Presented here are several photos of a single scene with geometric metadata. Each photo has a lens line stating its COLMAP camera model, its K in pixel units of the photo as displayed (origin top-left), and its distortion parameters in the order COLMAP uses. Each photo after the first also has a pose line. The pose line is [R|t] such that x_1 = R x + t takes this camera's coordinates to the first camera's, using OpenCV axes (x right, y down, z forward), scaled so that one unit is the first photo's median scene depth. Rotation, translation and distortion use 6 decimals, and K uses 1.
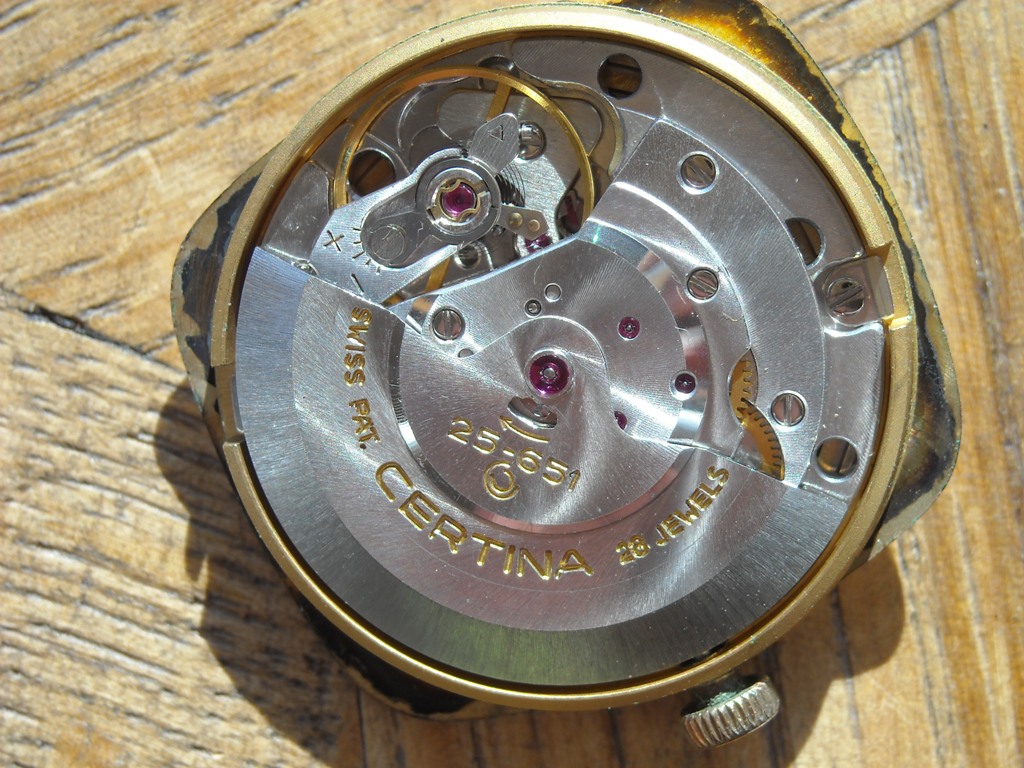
lens RADIAL K [[2829.7, 0, 514.5], [0, 2829.7, 409.6], [0, 0, 1]] dist [-0.035243, -0.069690]
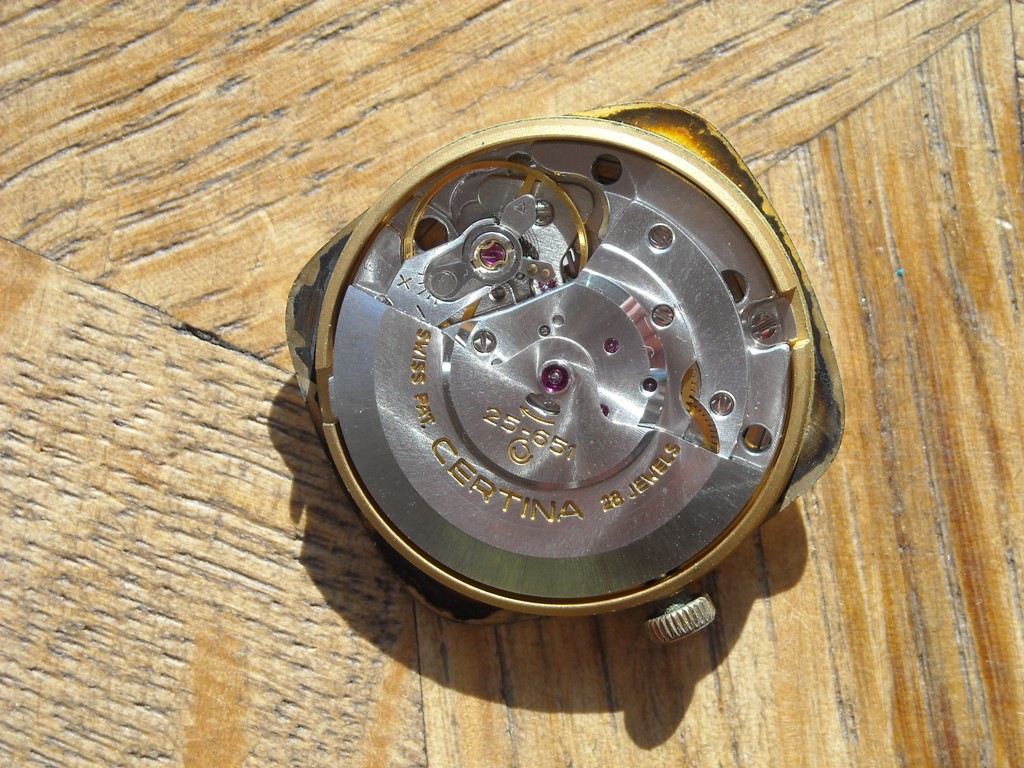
lens RADIAL K [[3018.7, 0, 512.0], [0, 3018.7, 384.0], [0, 0, 1]] dist [0.001030, 0.254358]
pose [[0.999933, 0.010776, 0.004297, -0.014681], [-0.010742, 0.999911, -0.007884, 0.002809], [-0.004381, 0.007837, 0.999960, -0.482508]]
